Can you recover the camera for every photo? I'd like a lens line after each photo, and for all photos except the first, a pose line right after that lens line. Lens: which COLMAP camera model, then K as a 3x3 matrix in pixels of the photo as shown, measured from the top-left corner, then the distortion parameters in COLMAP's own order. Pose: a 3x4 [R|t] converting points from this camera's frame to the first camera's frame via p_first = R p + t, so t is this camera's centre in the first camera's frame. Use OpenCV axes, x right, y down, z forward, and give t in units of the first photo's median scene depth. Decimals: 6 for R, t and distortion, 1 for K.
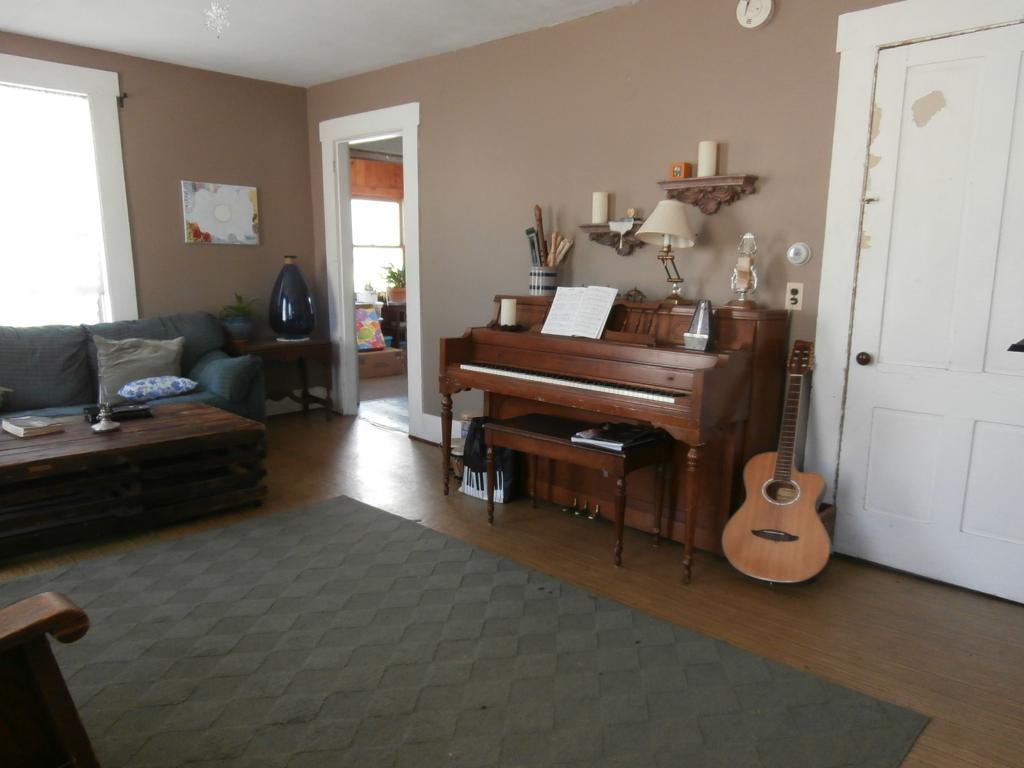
lens RADIAL K [[757.3, 0, 534.5], [0, 757.3, 398.9], [0, 0, 1]] dist [-0.007942, 0.007833]
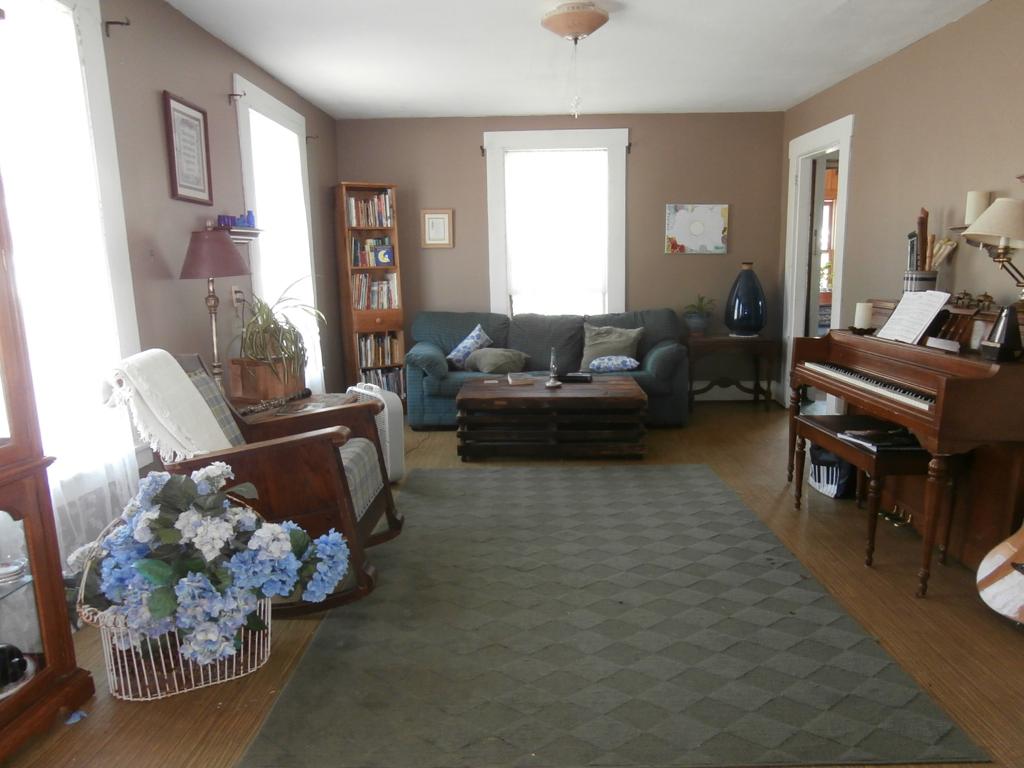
lens RADIAL K [[765.1, 0, 515.3], [0, 765.1, 396.6], [0, 0, 1]] dist [-0.004584, 0.000328]
pose [[0.675402, 0.111896, -0.728911, 0.366997], [-0.119981, 0.991925, 0.041099, 0.007694], [0.727624, 0.059697, 0.683373, -0.039385]]
